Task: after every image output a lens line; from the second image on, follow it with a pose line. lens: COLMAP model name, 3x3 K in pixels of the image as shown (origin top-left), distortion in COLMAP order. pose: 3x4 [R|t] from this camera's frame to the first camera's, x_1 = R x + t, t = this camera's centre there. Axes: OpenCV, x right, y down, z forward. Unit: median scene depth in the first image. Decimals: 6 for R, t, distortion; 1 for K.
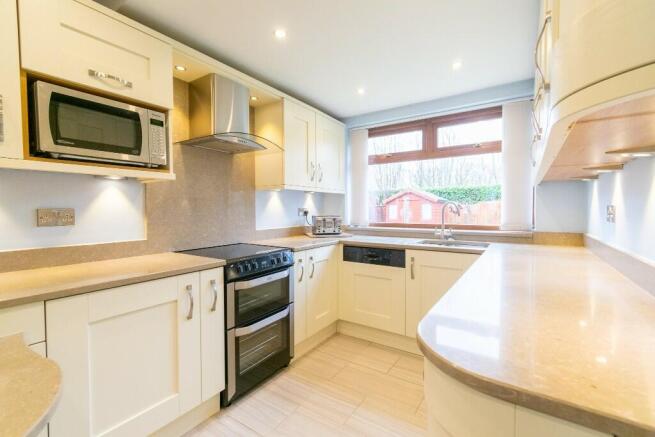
lens RADIAL K [[288.0, 0, 327.3], [0, 288.0, 215.6], [0, 0, 1]] dist [0.004790, 0.000290]
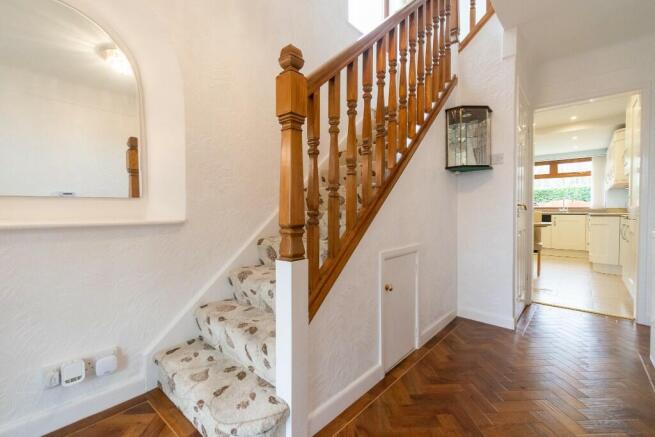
lens RADIAL K [[288.0, 0, 329.5], [0, 288.0, 221.0], [0, 0, 1]] dist [0.004790, 0.000290]
pose [[0.992652, 0.004874, -0.120910, -1.252382], [-0.003515, 0.999928, 0.011449, 0.133989], [0.120957, -0.010940, 0.992597, -1.640505]]
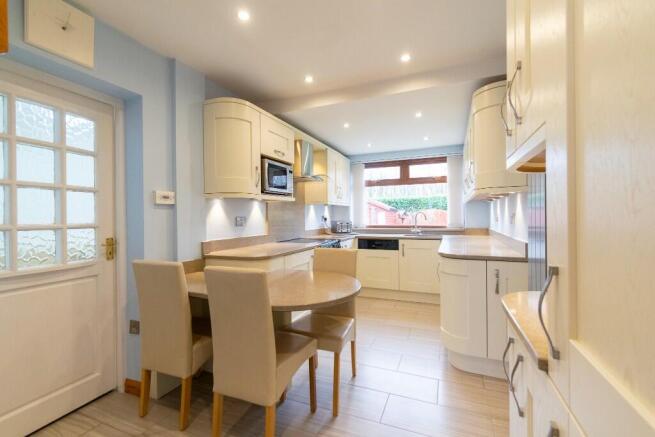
lens RADIAL K [[288.0, 0, 324.8], [0, 288.0, 215.2], [0, 0, 1]] dist [0.004790, 0.000290]
pose [[0.981956, -0.004458, 0.189057, -0.432836], [0.009469, 0.999627, -0.025611, 0.010582], [-0.188872, 0.026939, 0.981632, -0.541774]]
